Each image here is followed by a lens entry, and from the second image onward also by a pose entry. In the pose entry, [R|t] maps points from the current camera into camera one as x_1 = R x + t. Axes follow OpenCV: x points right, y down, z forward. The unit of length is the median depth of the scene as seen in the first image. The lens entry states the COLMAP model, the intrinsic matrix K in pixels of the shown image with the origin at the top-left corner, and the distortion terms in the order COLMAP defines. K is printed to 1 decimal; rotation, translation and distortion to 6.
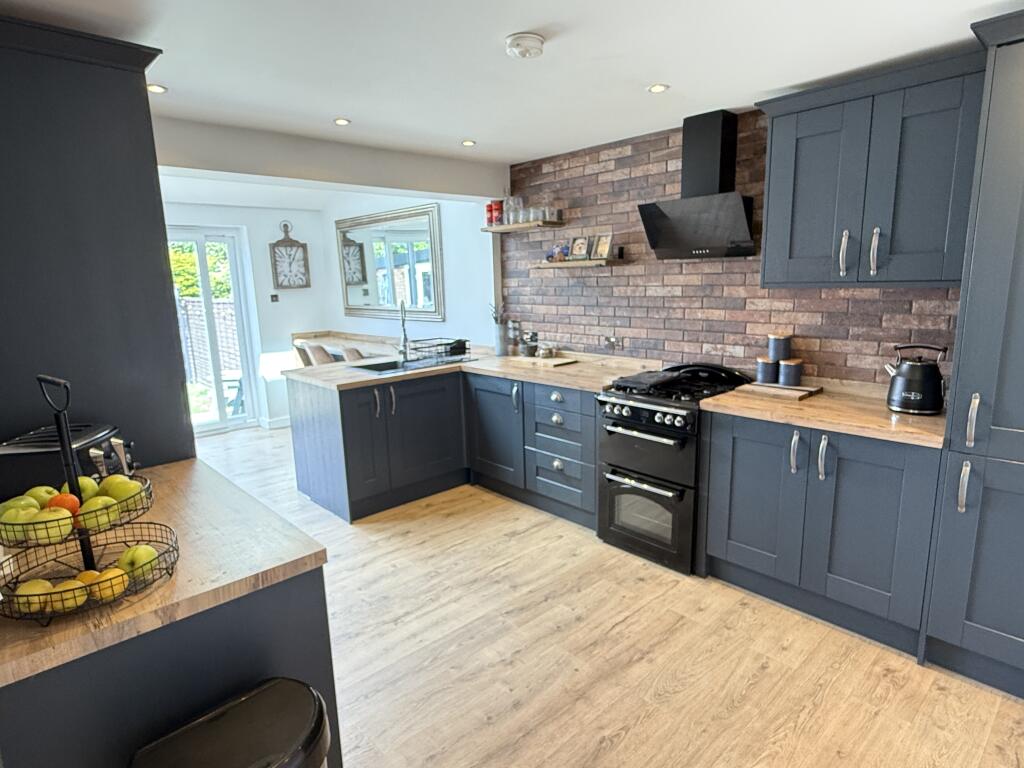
lens RADIAL K [[566.6, 0, 510.4], [0, 566.6, 385.8], [0, 0, 1]] dist [-0.001227, -0.001025]
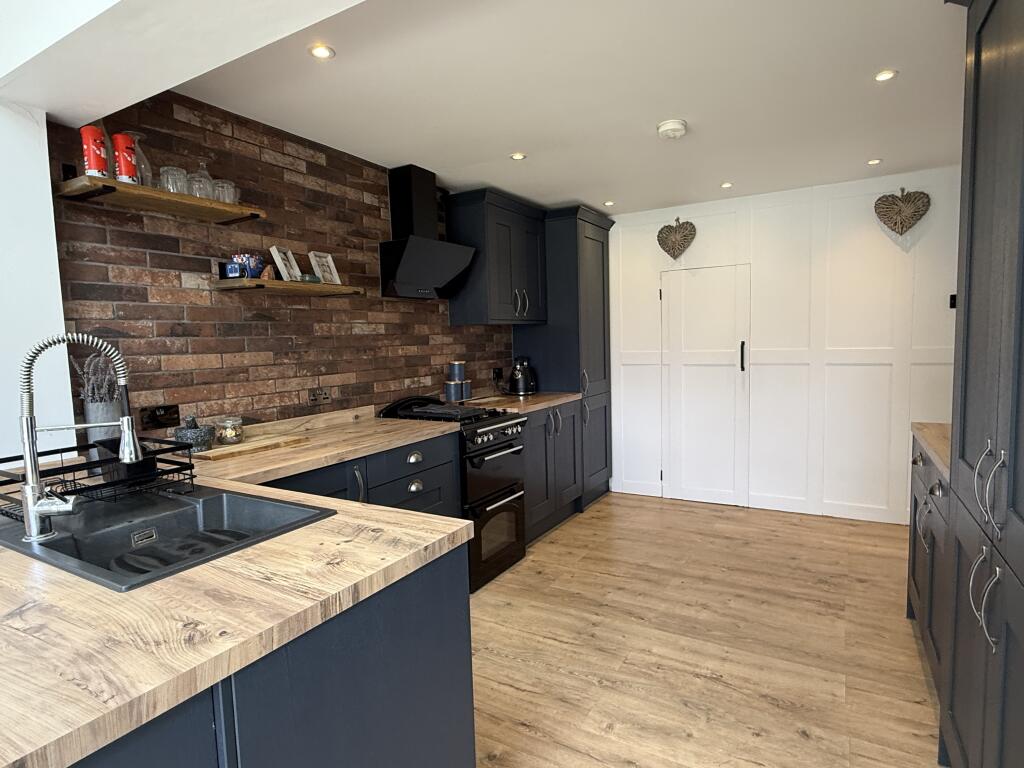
lens RADIAL K [[566.6, 0, 509.8], [0, 566.6, 387.0], [0, 0, 1]] dist [-0.001227, -0.001025]
pose [[-0.283722, -0.047492, 0.957730, -0.720339], [0.215065, 0.970177, 0.111821, -0.137468], [-0.934478, 0.237700, -0.265047, 1.118635]]
